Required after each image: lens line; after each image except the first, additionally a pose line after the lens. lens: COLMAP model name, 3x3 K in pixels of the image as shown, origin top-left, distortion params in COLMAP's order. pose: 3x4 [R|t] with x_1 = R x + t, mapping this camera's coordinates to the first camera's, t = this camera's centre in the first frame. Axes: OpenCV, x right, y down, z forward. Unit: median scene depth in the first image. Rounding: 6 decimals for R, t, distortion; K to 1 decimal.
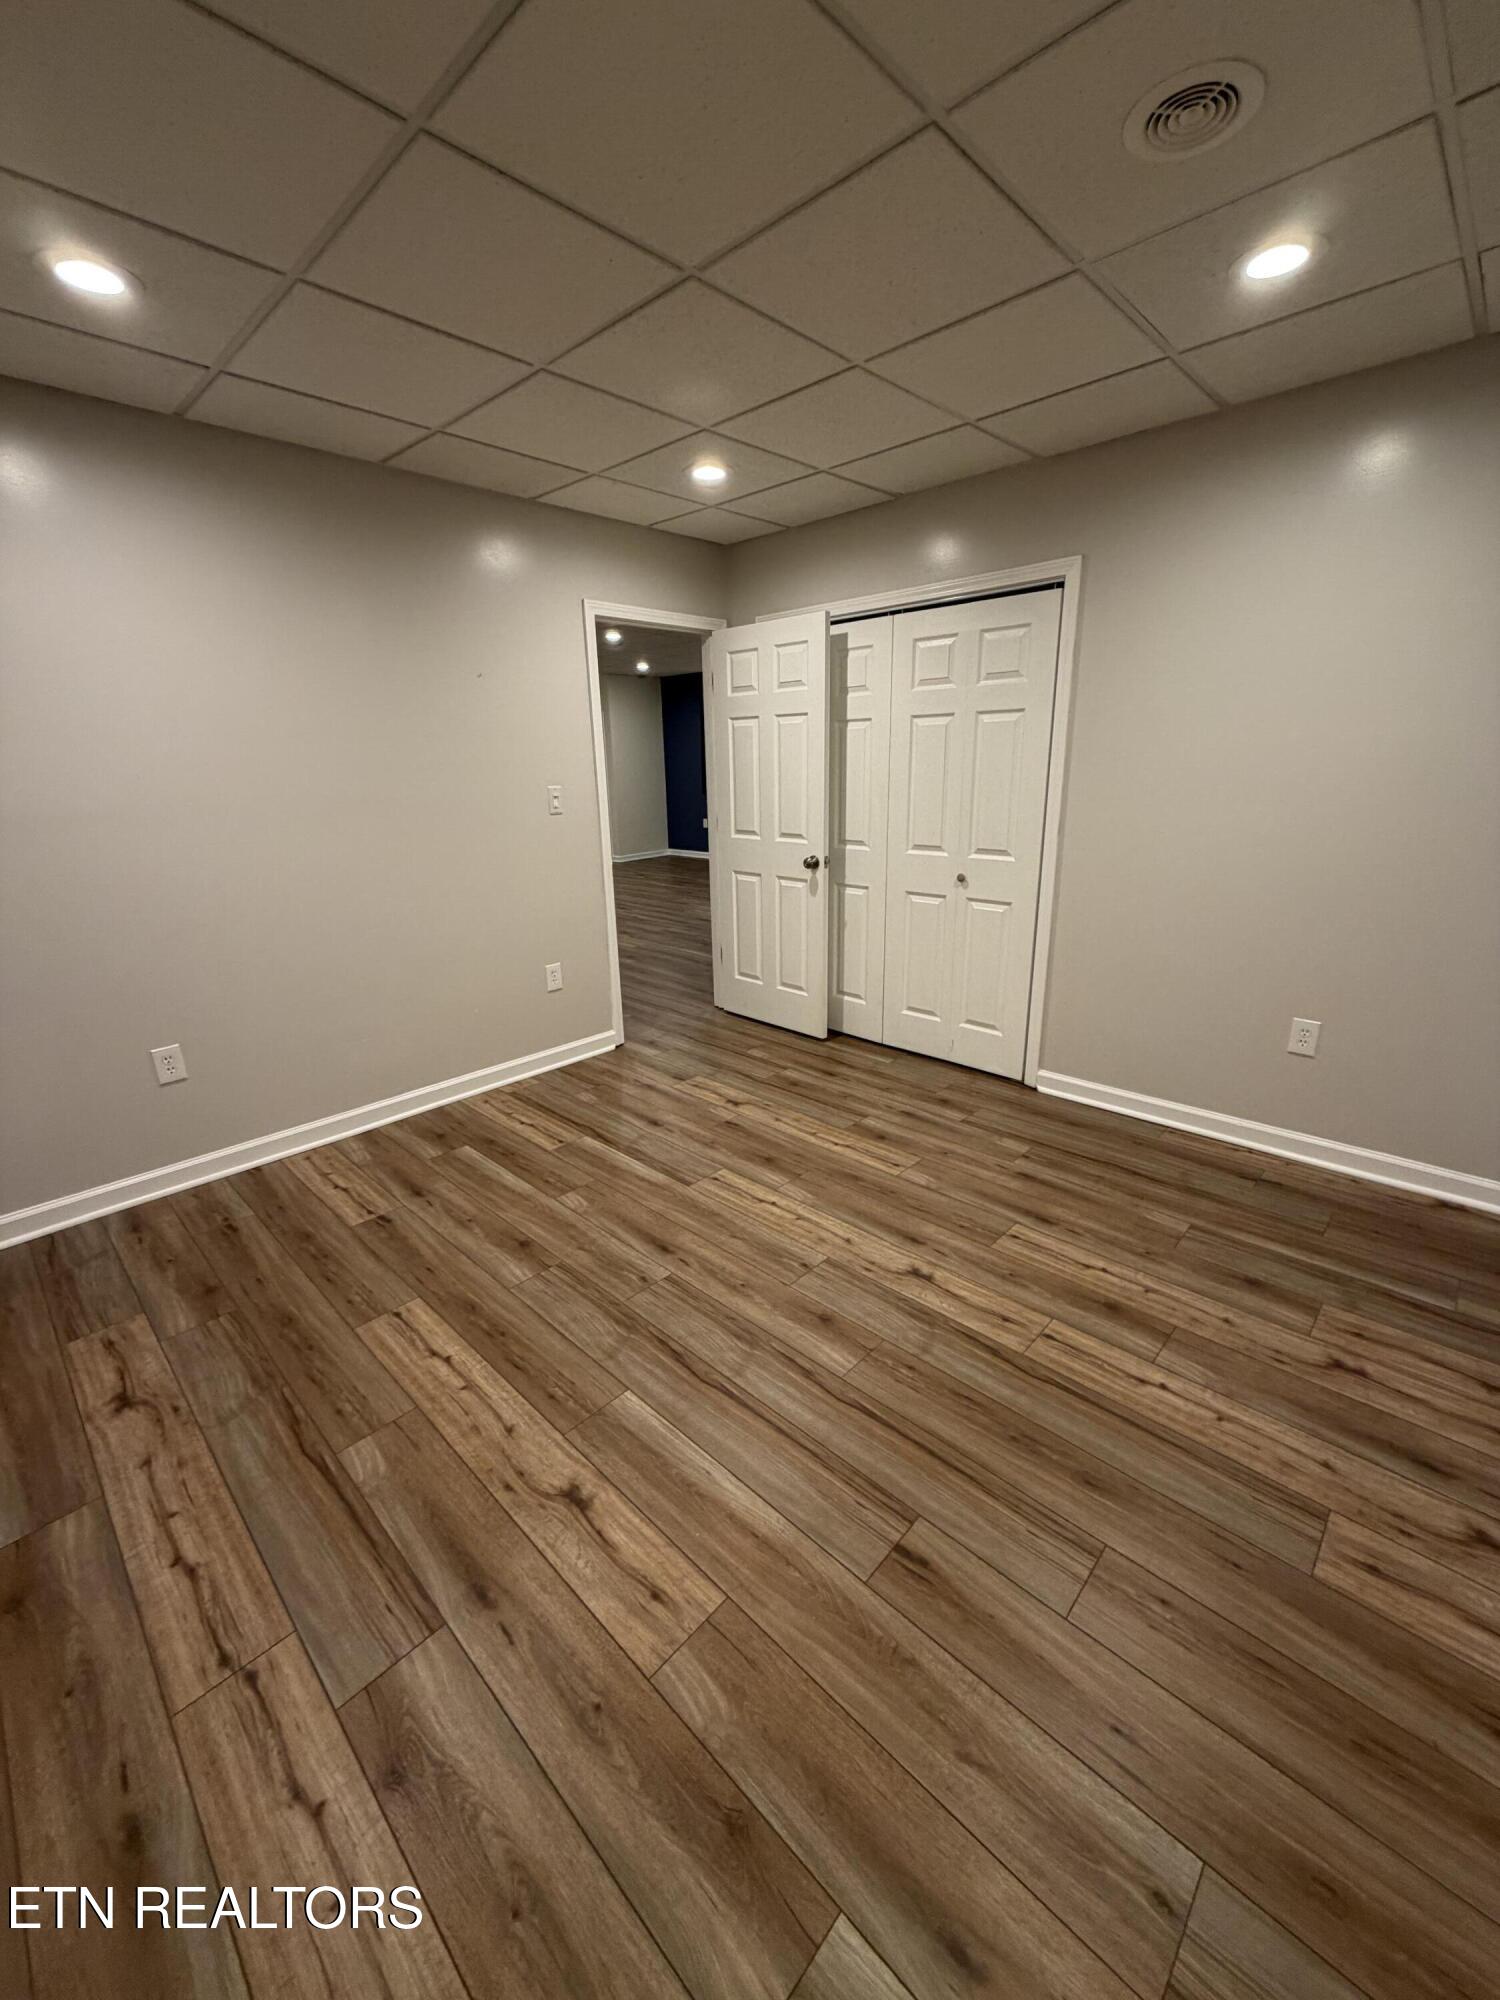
lens RADIAL K [[795.0, 0, 751.7], [0, 795.0, 996.2], [0, 0, 1]] dist [-0.000147, 0.000086]
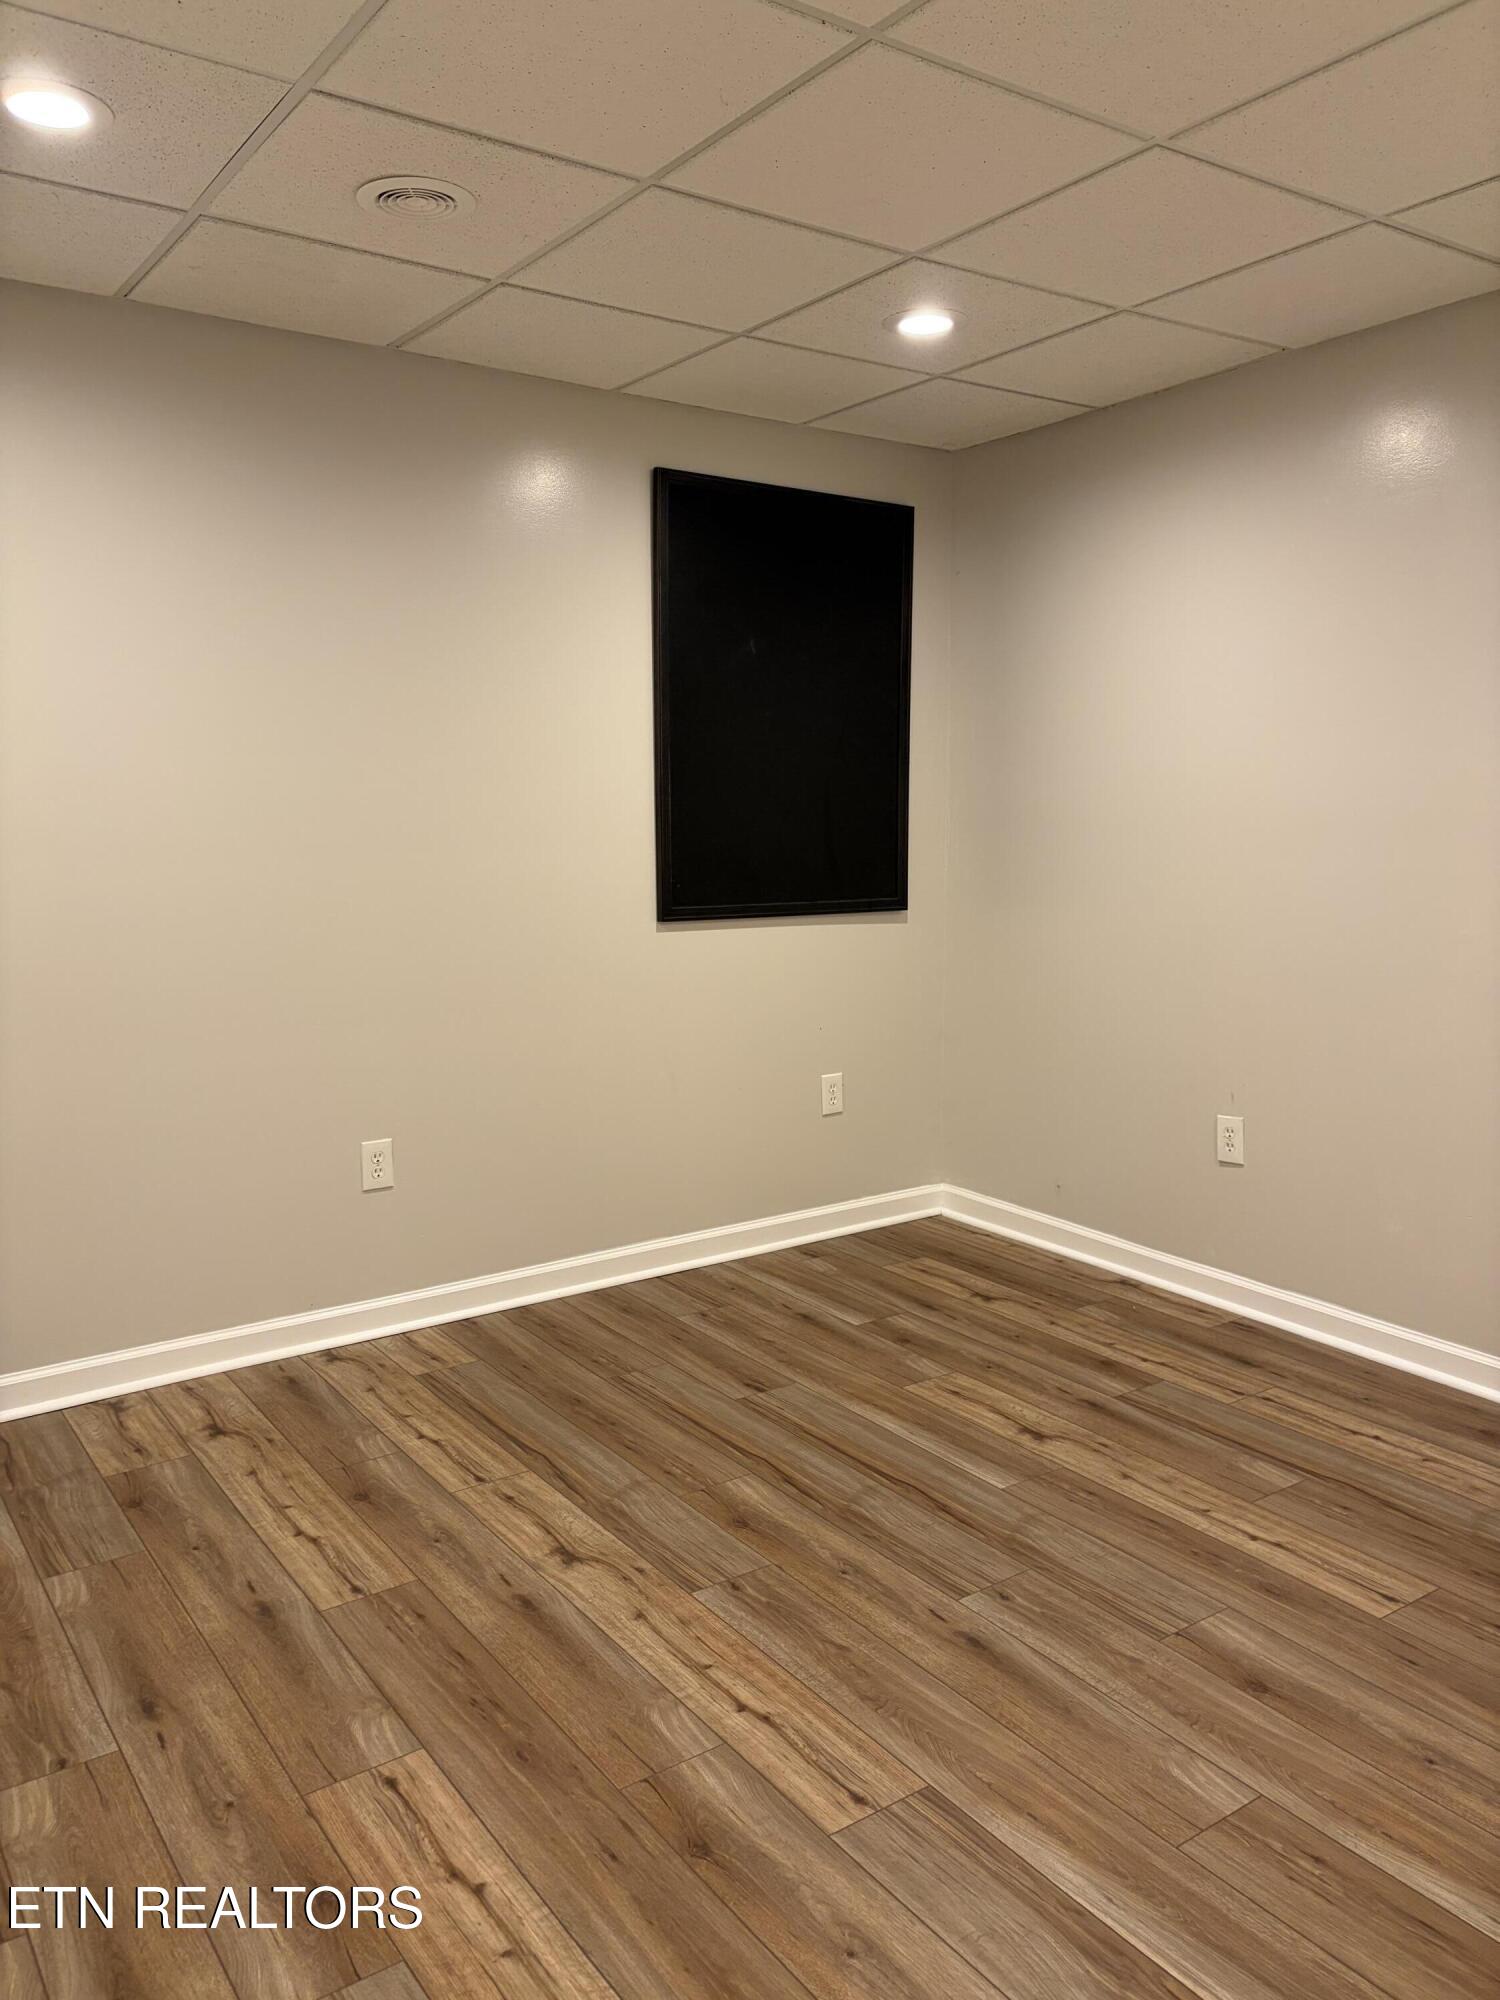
lens RADIAL K [[1493.4, 0, 750.0], [0, 1493.4, 1000.0], [0, 0, 1]] dist [0.006246, 0.001215]
pose [[-0.980132, 0.000099, 0.198345, -0.179483], [0.079865, 0.915548, 0.394200, -0.545526], [-0.181555, 0.402209, -0.897366, 1.950427]]
